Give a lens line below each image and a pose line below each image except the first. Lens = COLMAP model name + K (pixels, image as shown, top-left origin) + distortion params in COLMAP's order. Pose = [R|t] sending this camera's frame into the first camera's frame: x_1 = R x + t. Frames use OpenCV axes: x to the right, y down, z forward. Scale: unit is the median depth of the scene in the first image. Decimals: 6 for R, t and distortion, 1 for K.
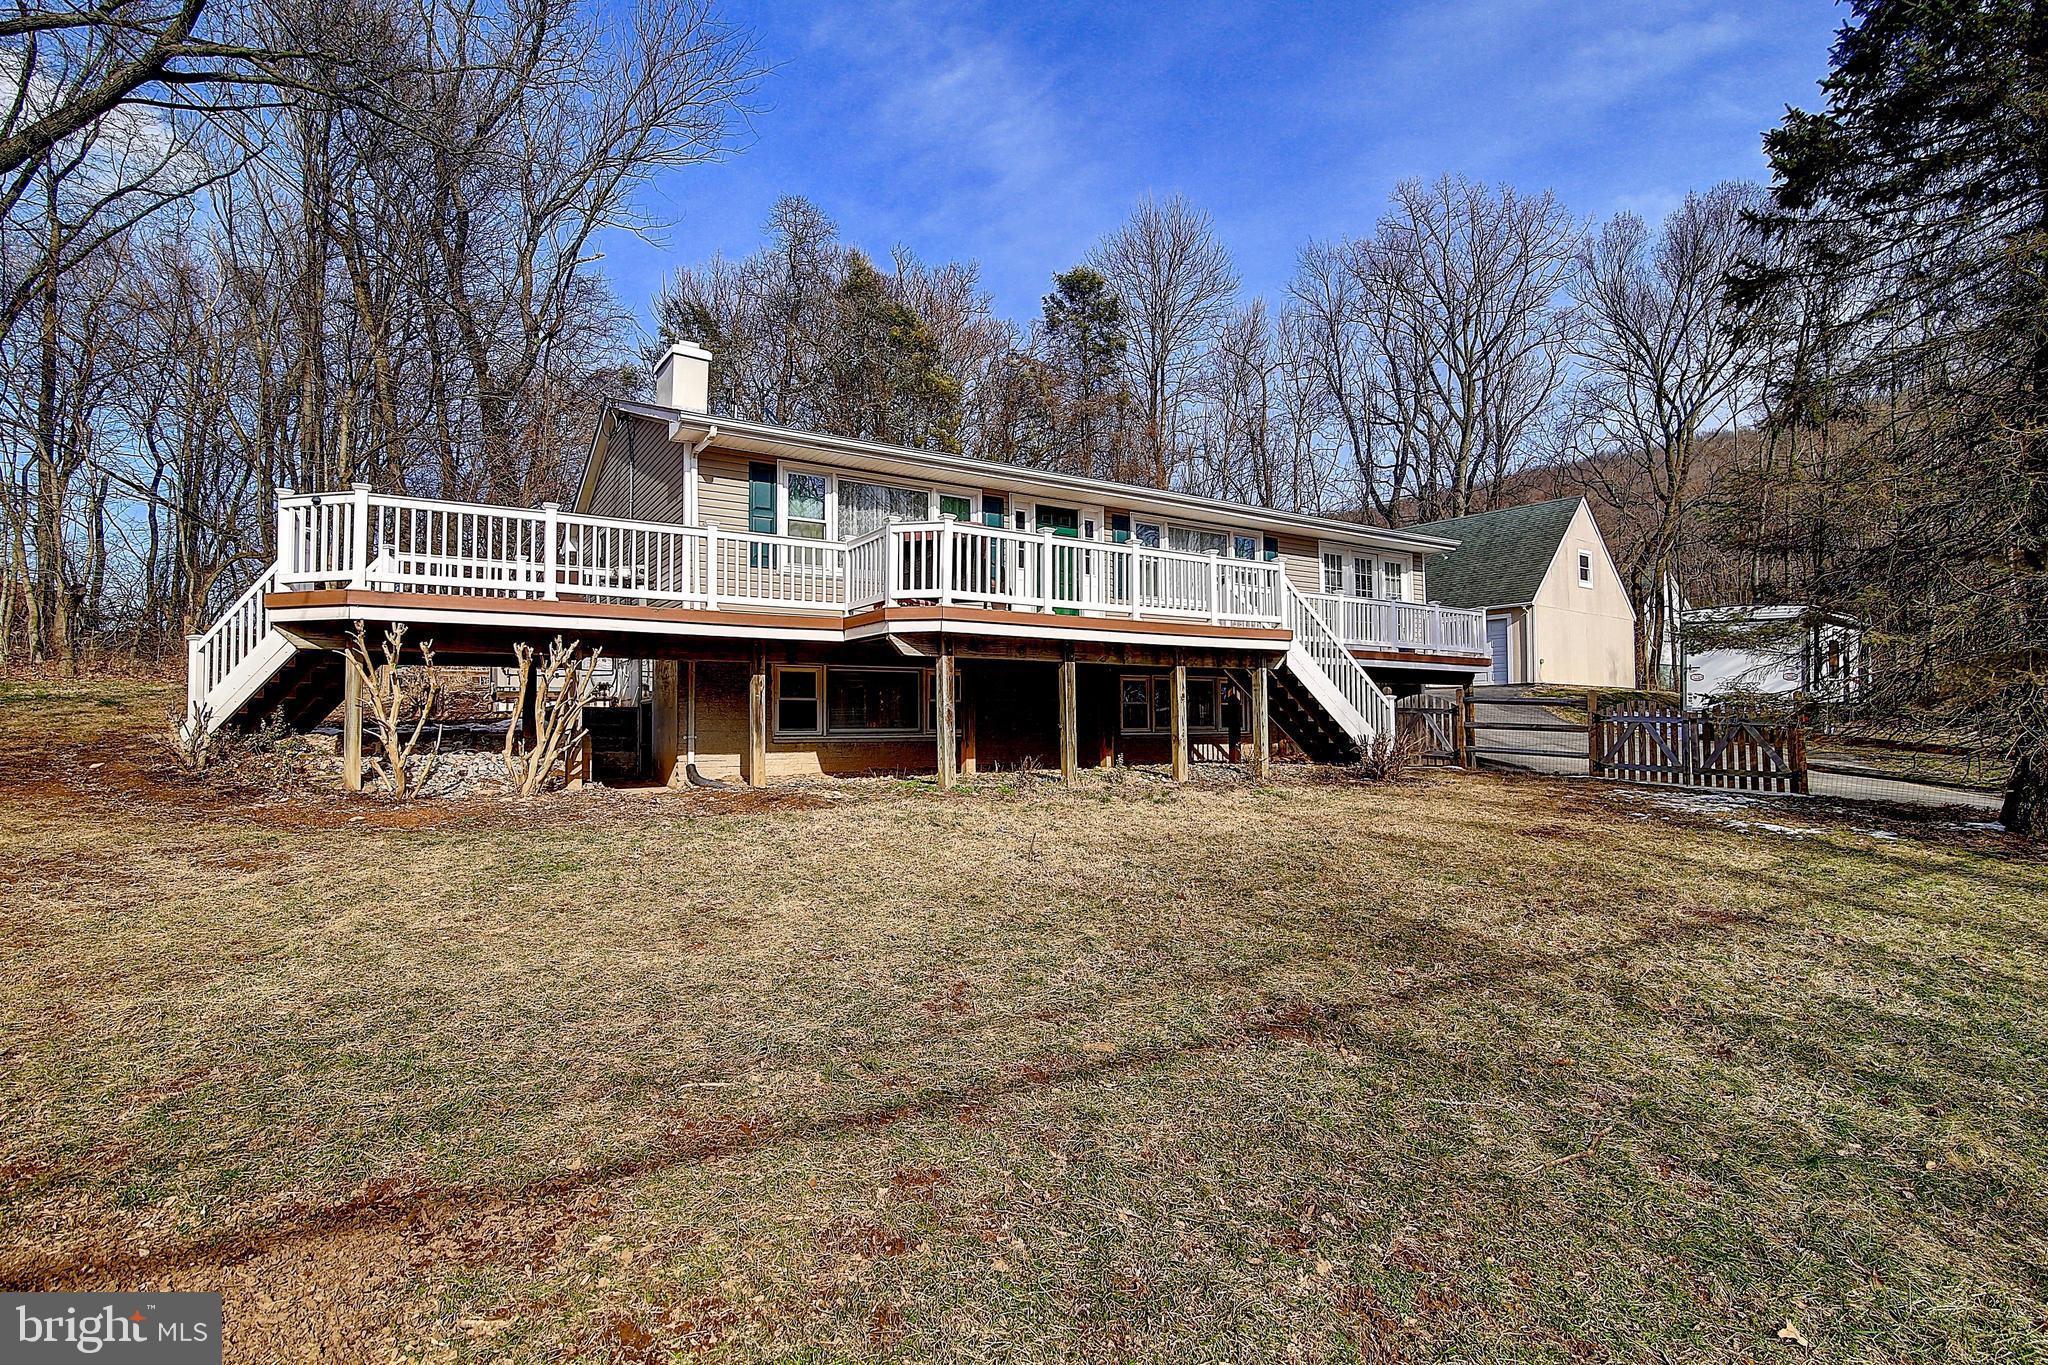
lens RADIAL K [[948.5, 0, 1024.9], [0, 948.5, 673.2], [0, 0, 1]] dist [-0.022854, -0.000081]
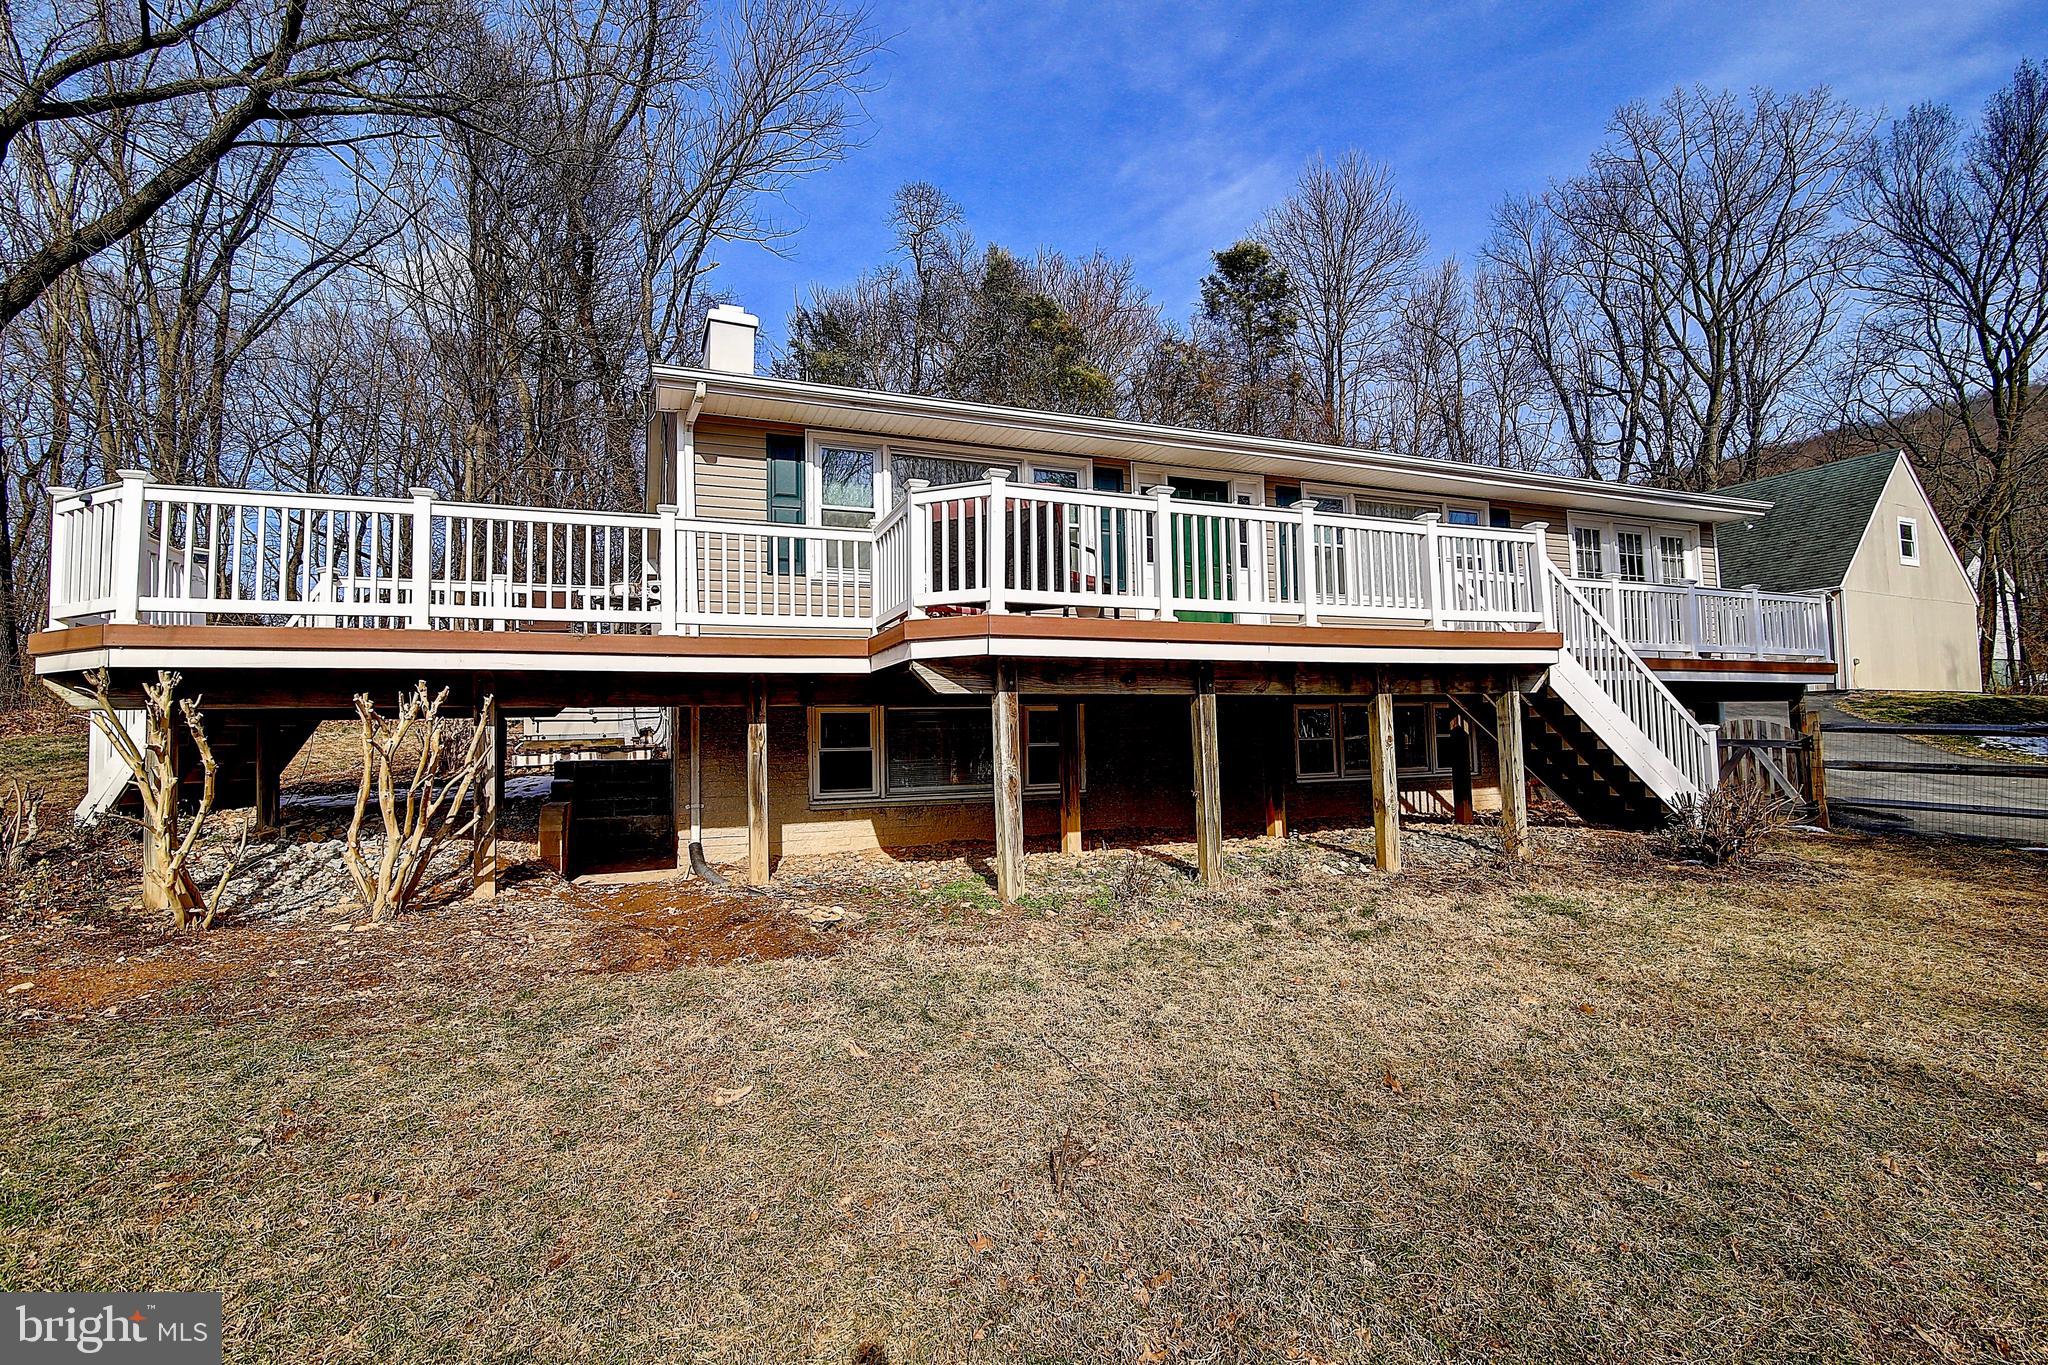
lens RADIAL K [[948.5, 0, 1020.9], [0, 948.5, 682.6], [0, 0, 1]] dist [-0.022854, -0.000081]
pose [[0.981742, -0.027473, -0.188225, 0.031370], [0.026068, 0.999611, -0.009935, -0.011694], [0.188425, 0.004847, 0.982076, 0.239813]]
